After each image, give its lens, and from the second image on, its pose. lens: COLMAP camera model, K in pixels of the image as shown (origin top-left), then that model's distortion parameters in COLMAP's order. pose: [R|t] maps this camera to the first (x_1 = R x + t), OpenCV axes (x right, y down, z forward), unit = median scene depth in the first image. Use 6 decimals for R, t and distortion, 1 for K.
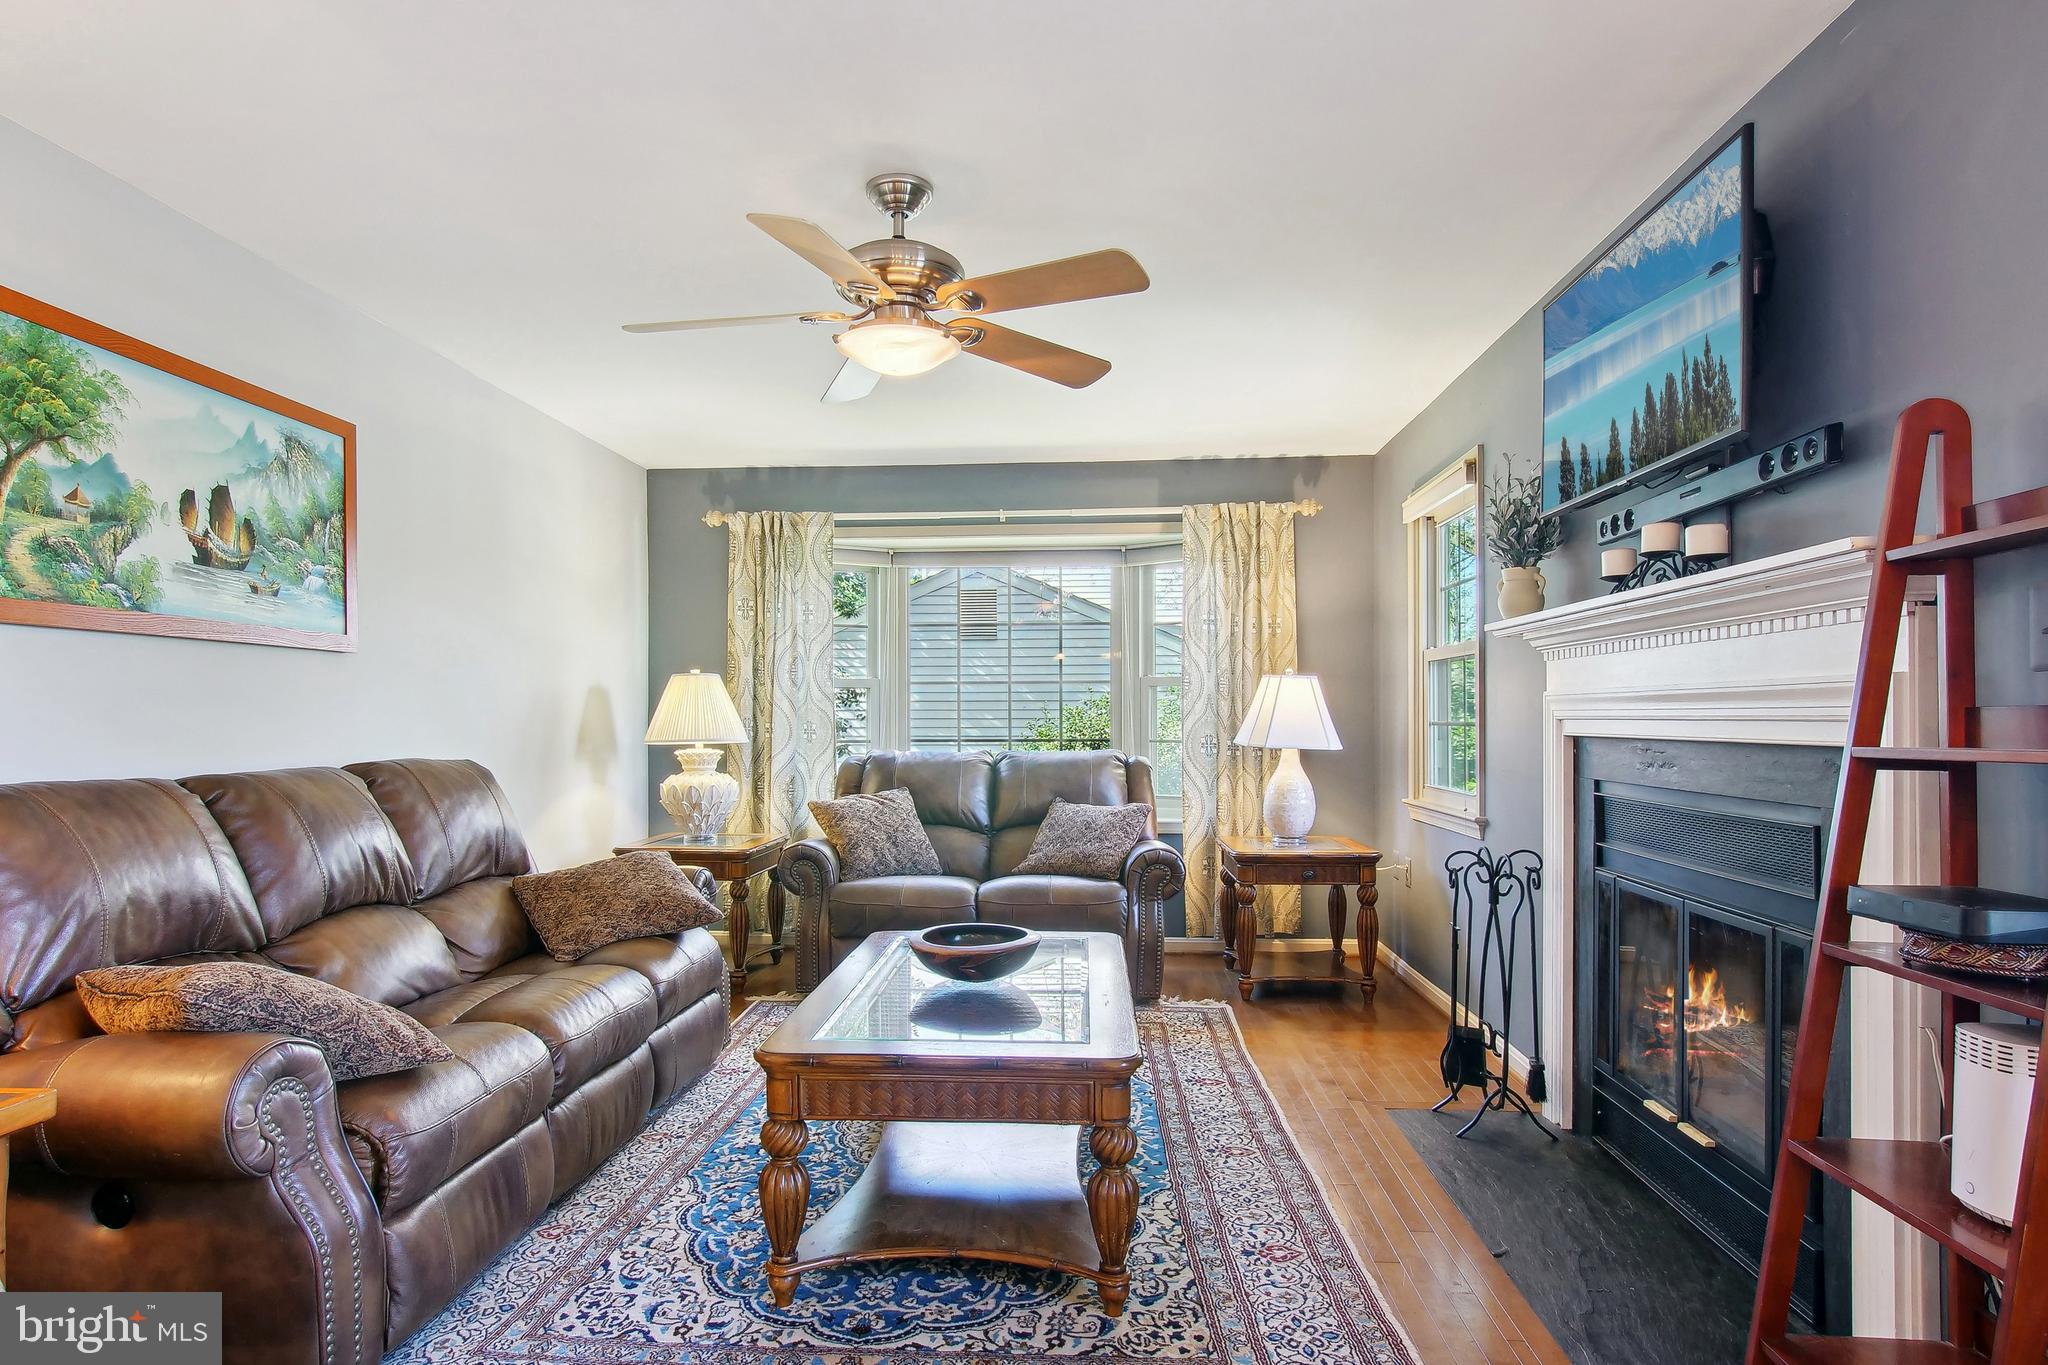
lens RADIAL K [[1171.6, 0, 1017.0], [0, 1171.6, 706.0], [0, 0, 1]] dist [-0.001266, 0.001889]
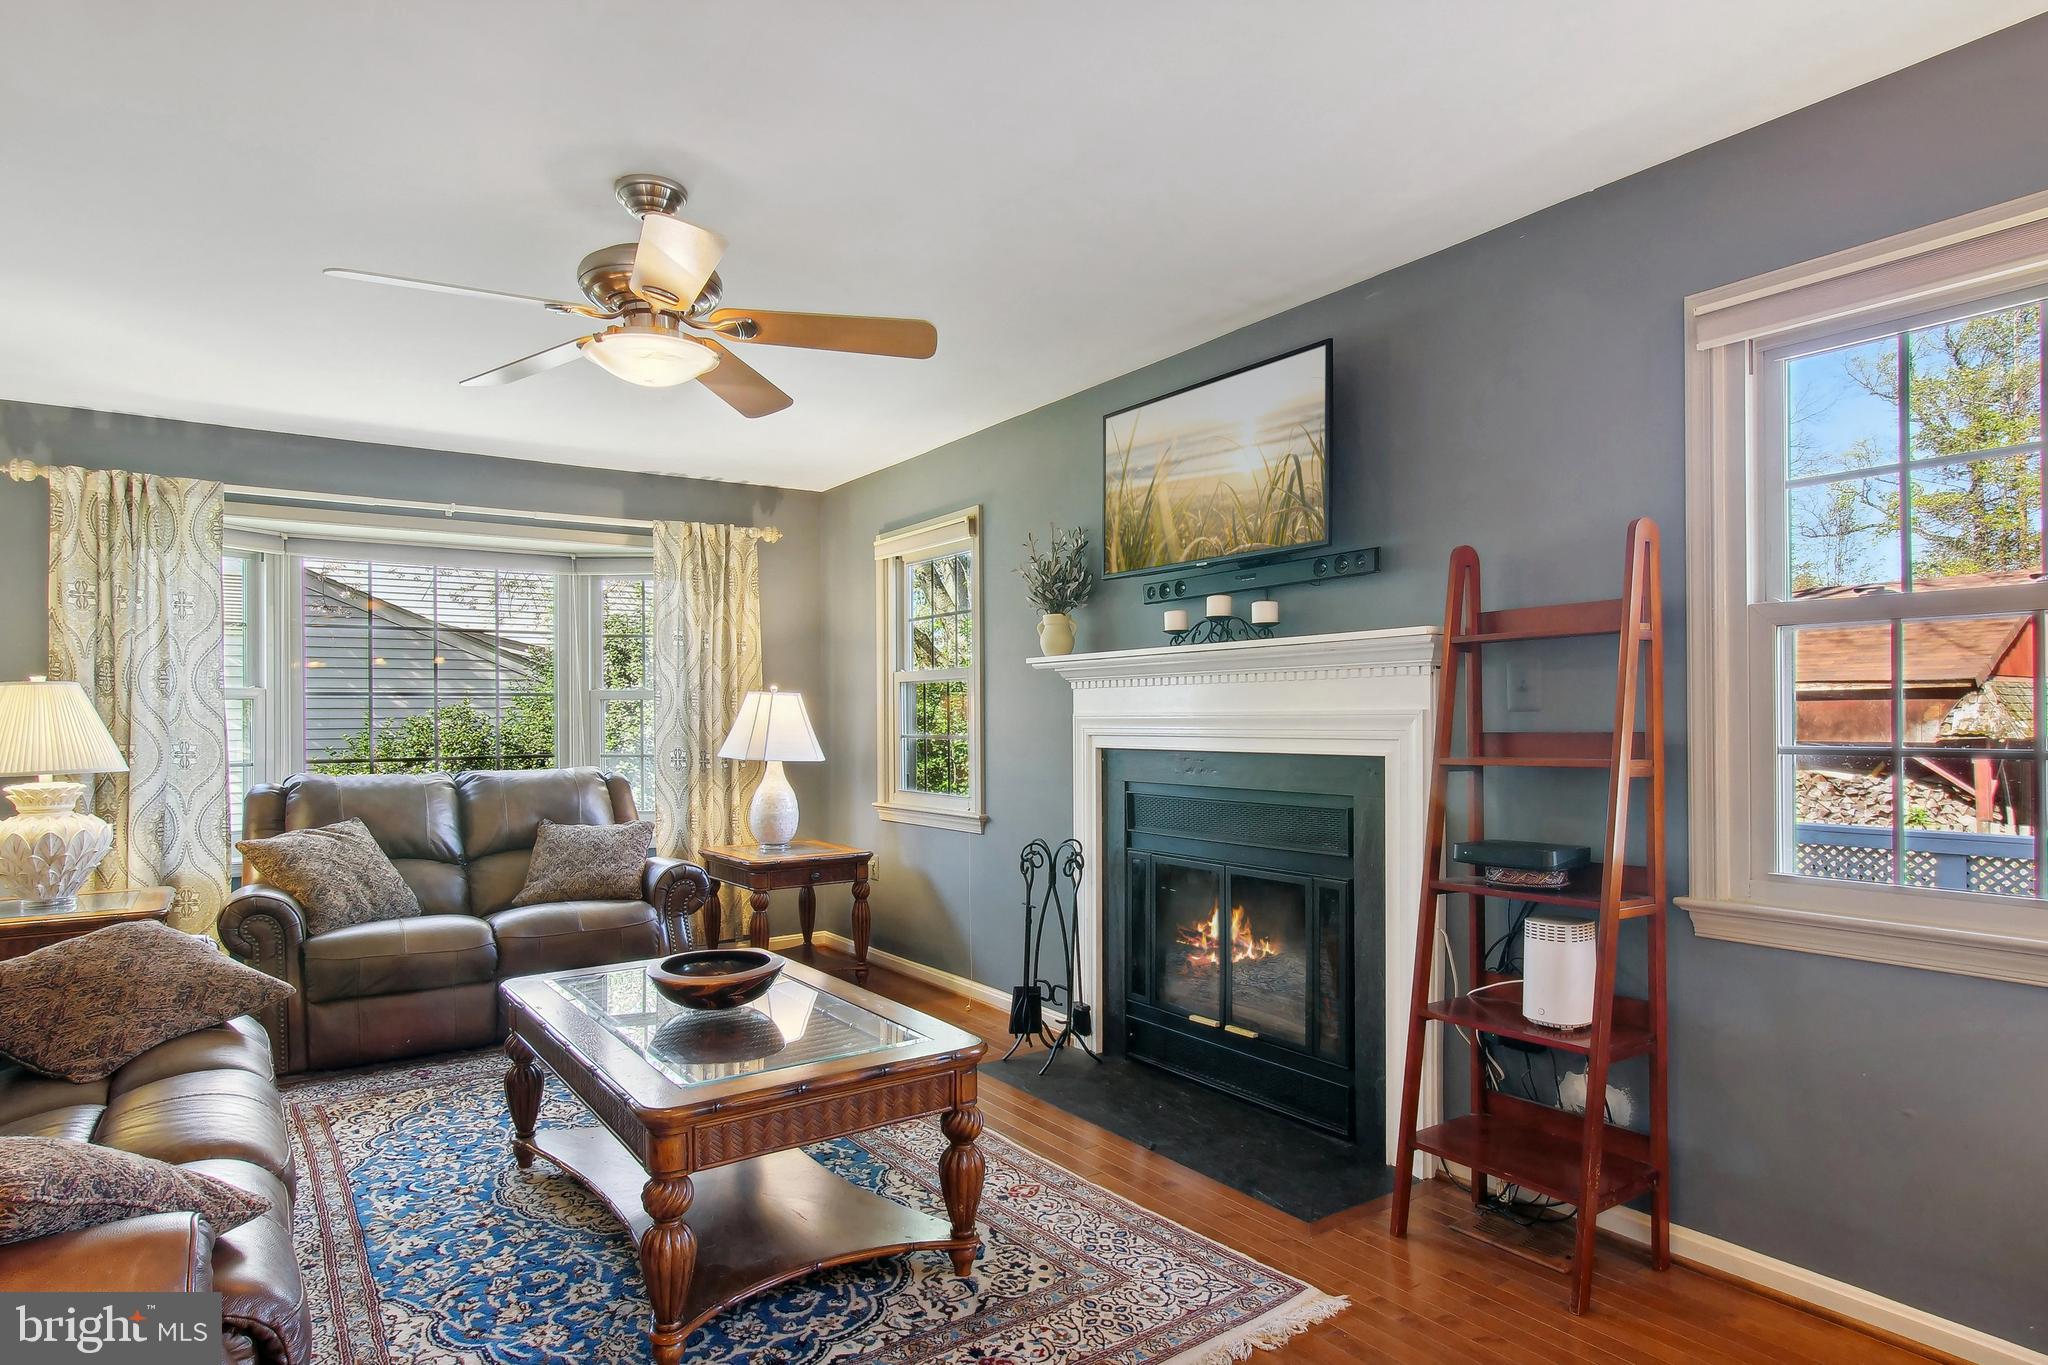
lens RADIAL K [[1141.7, 0, 1019.7], [0, 1141.7, 711.2], [0, 0, 1]] dist [-0.002884, 0.001094]
pose [[0.778901, -0.000288, 0.627146, -0.247557], [-0.000956, 0.999998, 0.001646, -0.010938], [-0.627146, -0.001882, 0.778900, 0.048730]]
